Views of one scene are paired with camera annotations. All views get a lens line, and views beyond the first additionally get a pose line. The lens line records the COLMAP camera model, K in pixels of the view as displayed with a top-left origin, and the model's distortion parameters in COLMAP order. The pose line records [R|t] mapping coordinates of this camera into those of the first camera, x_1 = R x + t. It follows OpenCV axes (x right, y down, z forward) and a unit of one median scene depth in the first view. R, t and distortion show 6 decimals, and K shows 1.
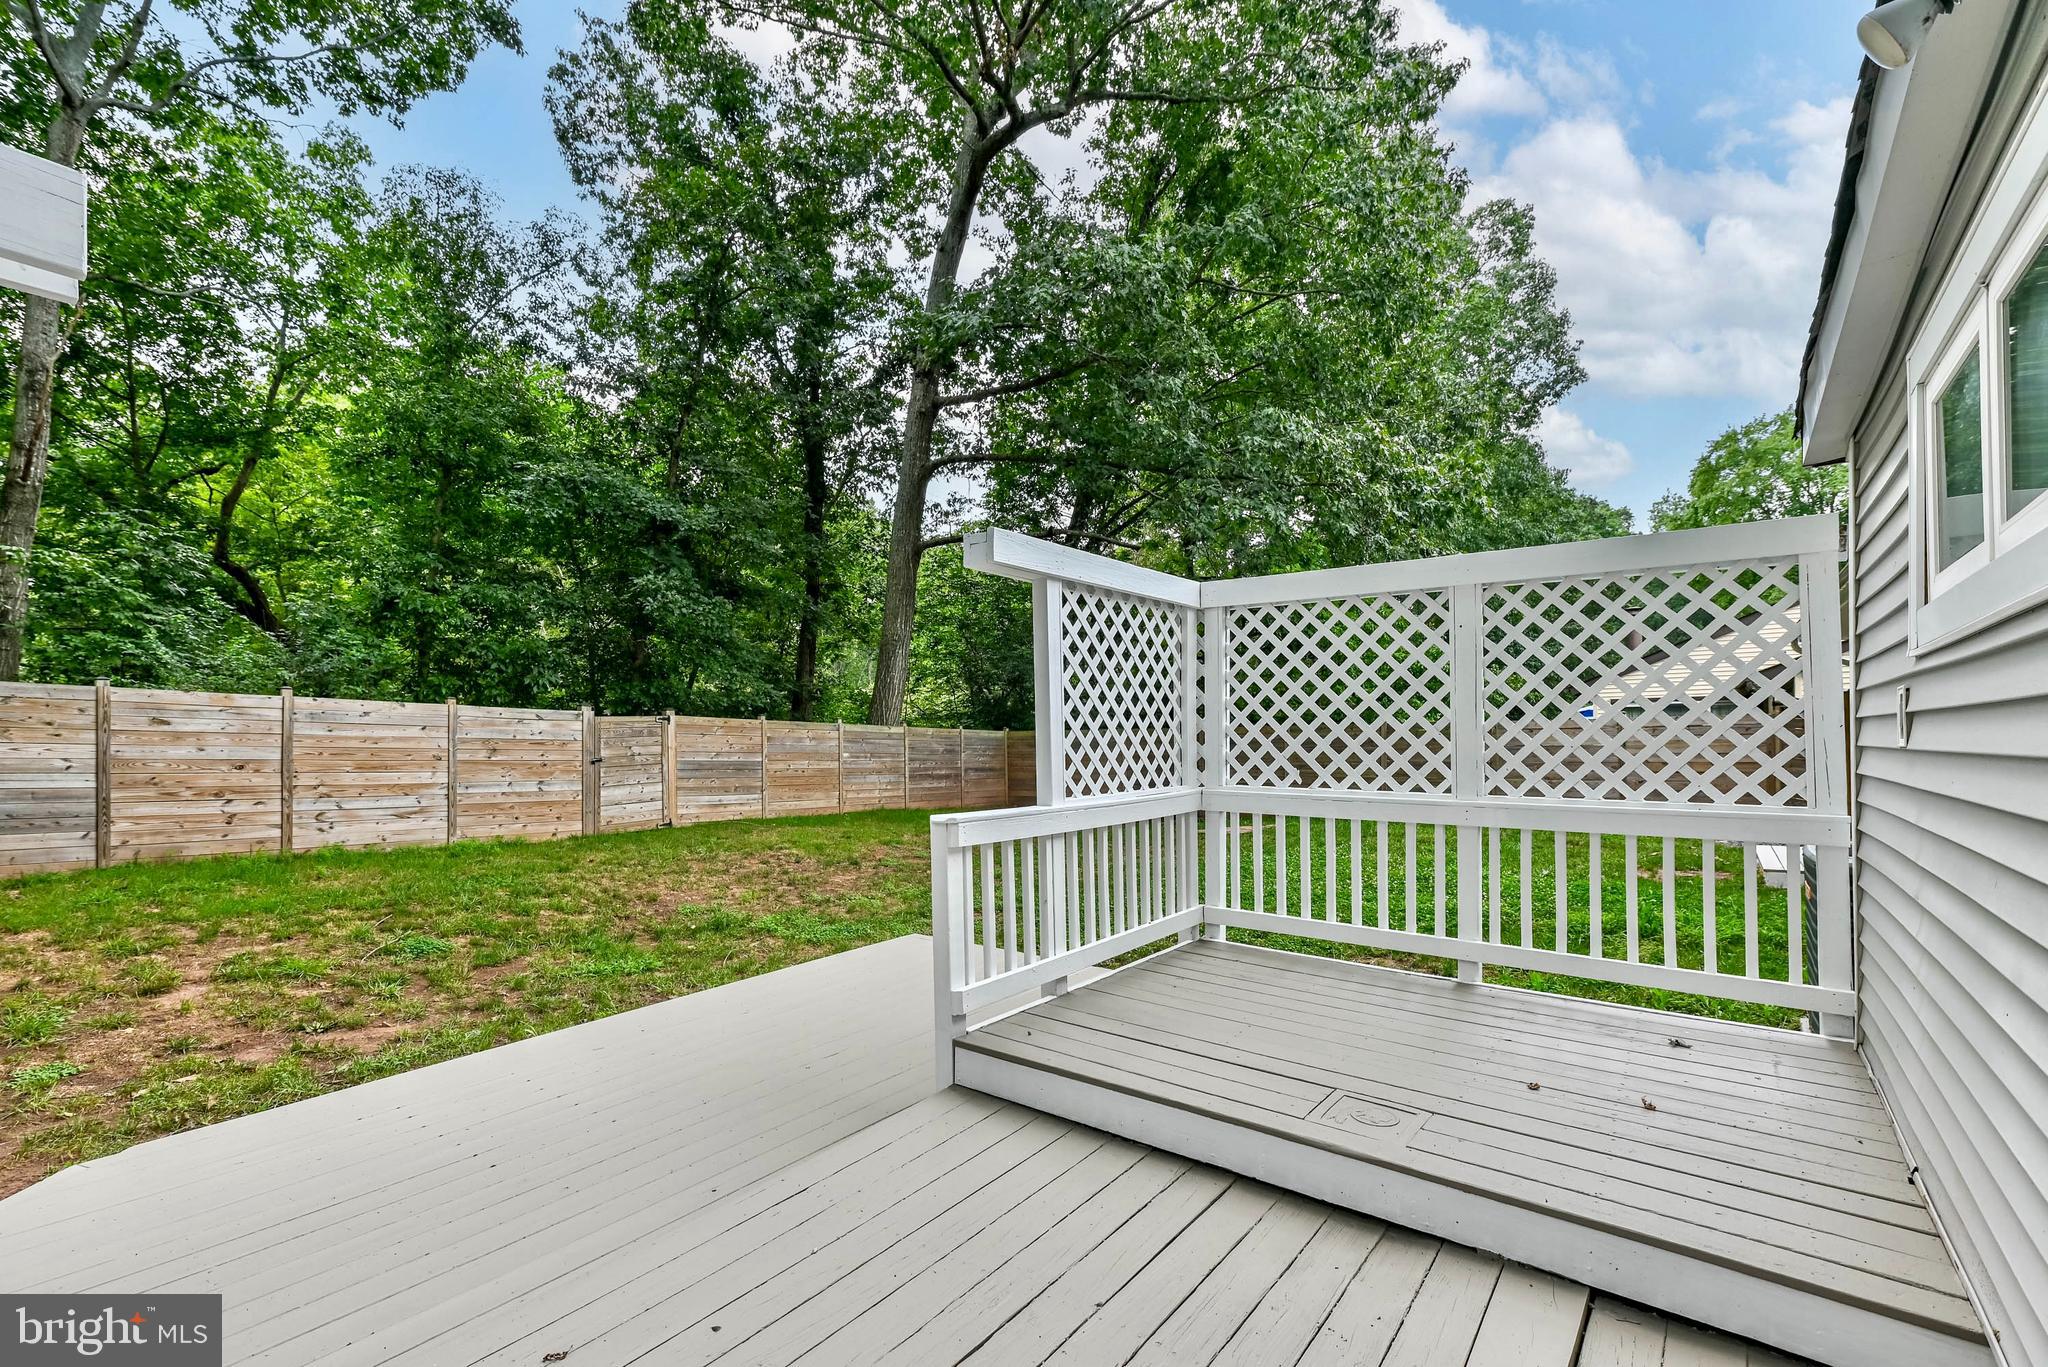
lens RADIAL K [[884.4, 0, 1045.3], [0, 884.4, 730.4], [0, 0, 1]] dist [0.003832, -0.000204]
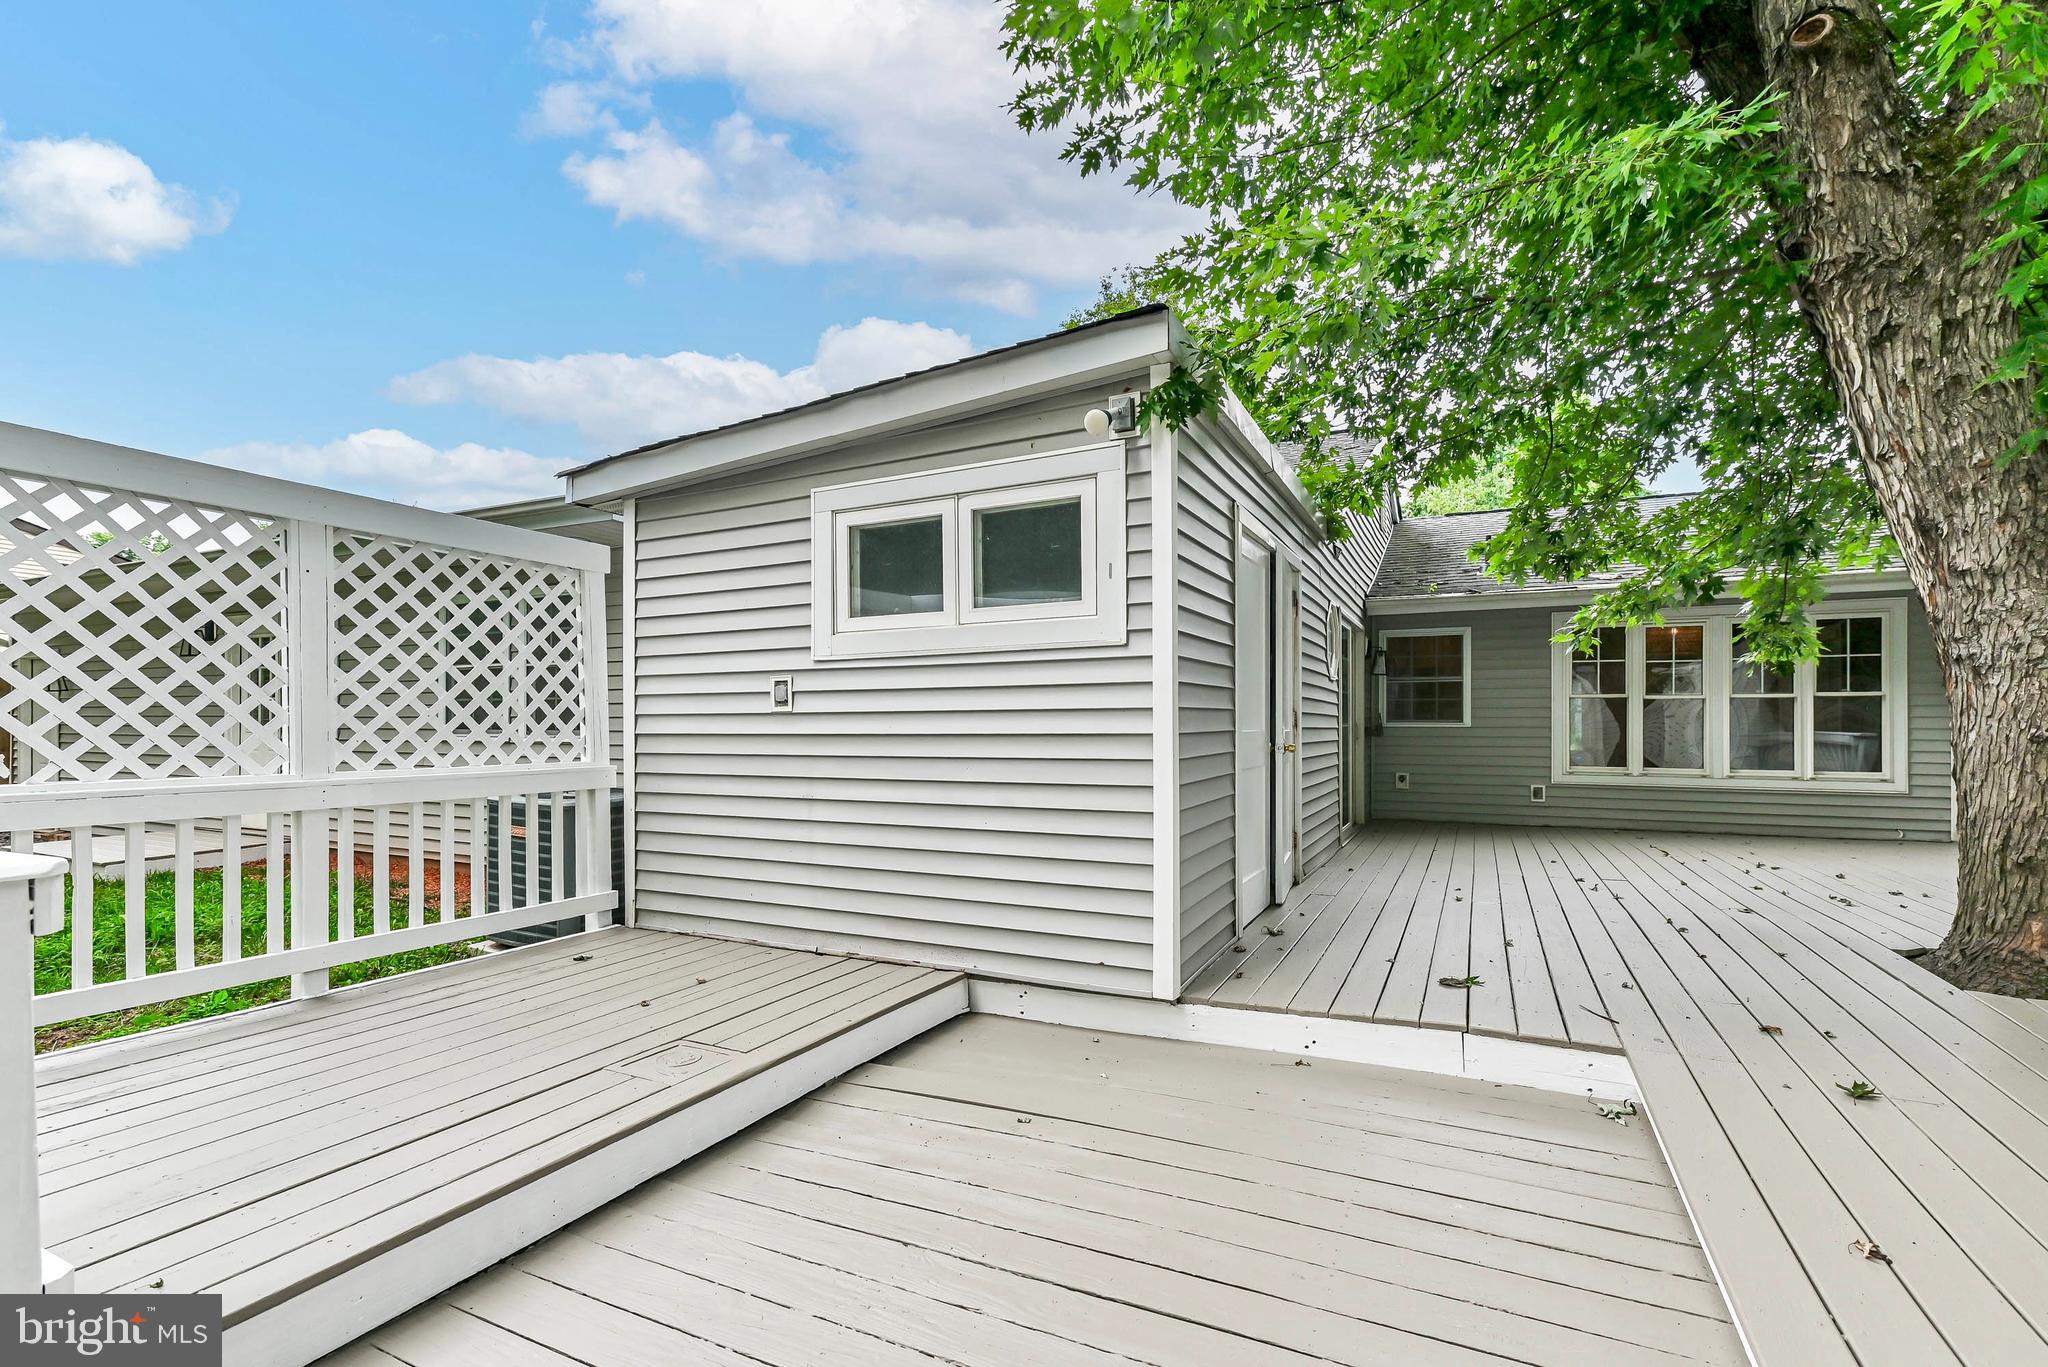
lens RADIAL K [[884.4, 0, 988.9], [0, 884.4, 721.7], [0, 0, 1]] dist [0.003832, -0.000204]
pose [[-0.131843, 0.003662, 0.991264, -0.444799], [-0.006232, 0.999970, -0.004523, 0.024433], [-0.991251, -0.006774, -0.131817, 0.481875]]
